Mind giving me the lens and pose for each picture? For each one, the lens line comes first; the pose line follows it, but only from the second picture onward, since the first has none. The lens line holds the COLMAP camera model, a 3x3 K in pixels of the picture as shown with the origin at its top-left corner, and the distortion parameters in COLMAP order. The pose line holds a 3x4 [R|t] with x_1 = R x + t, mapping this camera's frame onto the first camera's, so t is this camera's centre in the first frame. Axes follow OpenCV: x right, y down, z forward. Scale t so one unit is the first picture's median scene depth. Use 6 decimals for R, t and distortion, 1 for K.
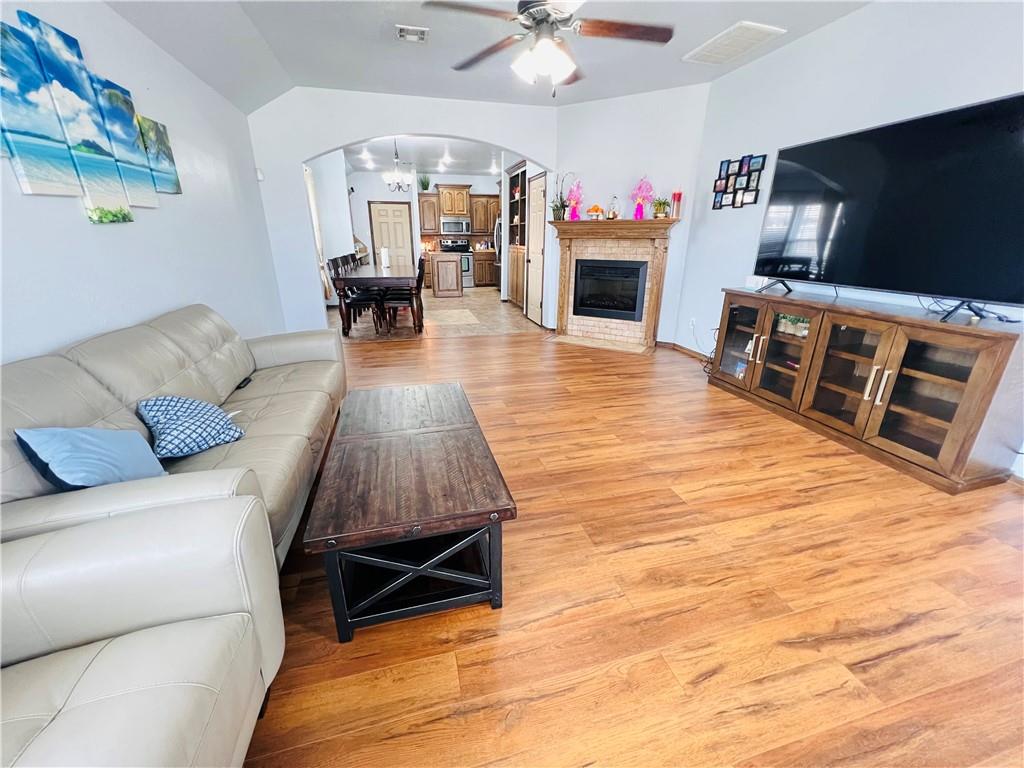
lens RADIAL K [[408.3, 0, 509.7], [0, 408.3, 381.7], [0, 0, 1]] dist [-0.002248, 0.000260]
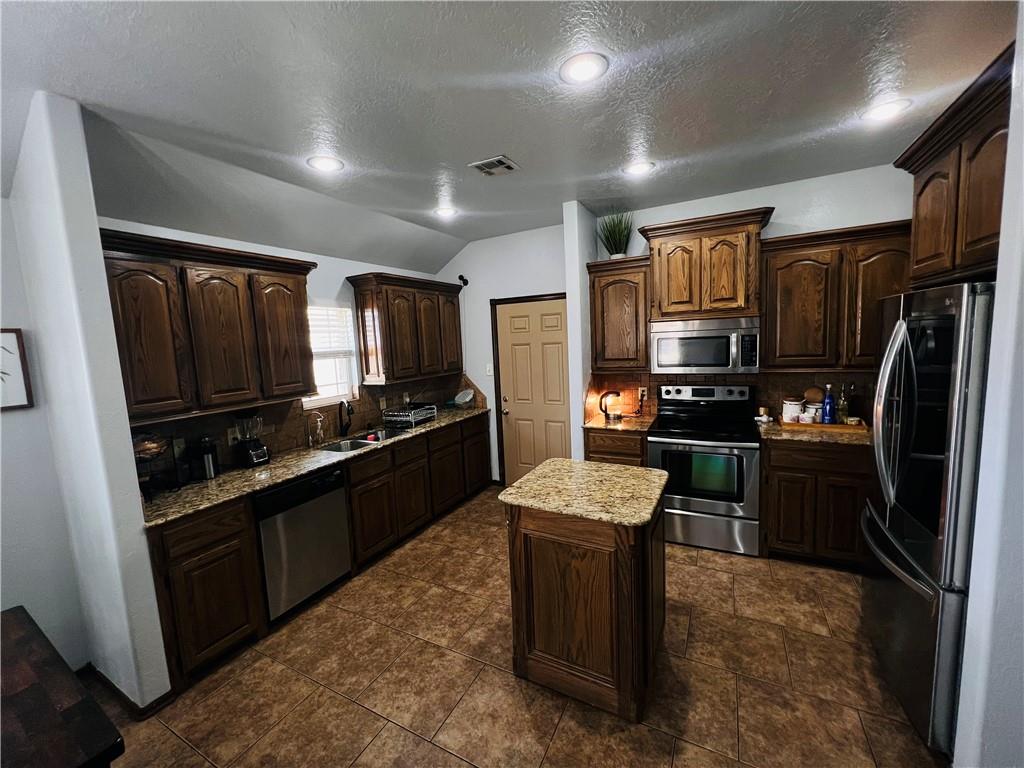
lens RADIAL K [[408.3, 0, 509.7], [0, 408.3, 381.7], [0, 0, 1]] dist [-0.002248, 0.000260]
pose [[0.739170, 0.034987, -0.672610, -0.075419], [-0.177455, 0.973481, -0.144378, -0.658033], [0.649721, 0.226078, 0.725776, 1.581175]]
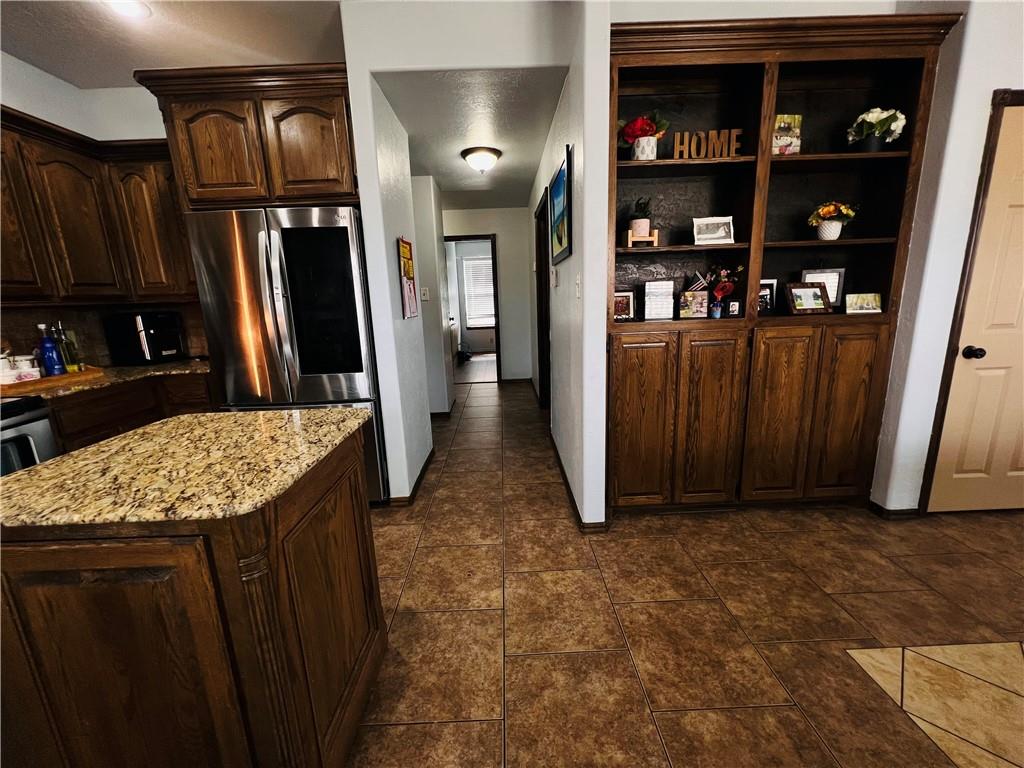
lens RADIAL K [[408.3, 0, 509.7], [0, 408.3, 381.7], [0, 0, 1]] dist [-0.002248, 0.000260]
pose [[0.229696, -0.216719, 0.948827, -0.490357], [0.361819, 0.924036, 0.123466, -0.628935], [-0.903508, 0.314944, 0.290660, 1.749969]]
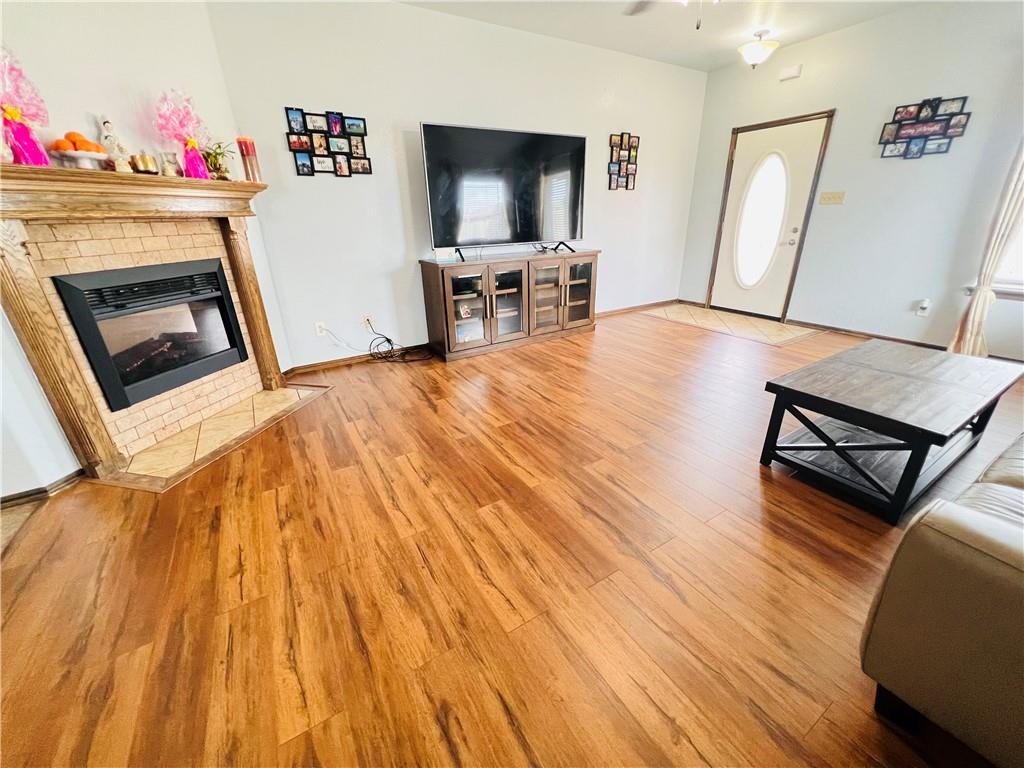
lens RADIAL K [[408.3, 0, 509.7], [0, 408.3, 381.7], [0, 0, 1]] dist [-0.002248, 0.000260]
pose [[-0.290983, -0.355966, 0.888041, -0.370006], [0.341229, 0.828547, 0.443928, -0.283814], [-0.893807, 0.432201, -0.119627, 0.832830]]
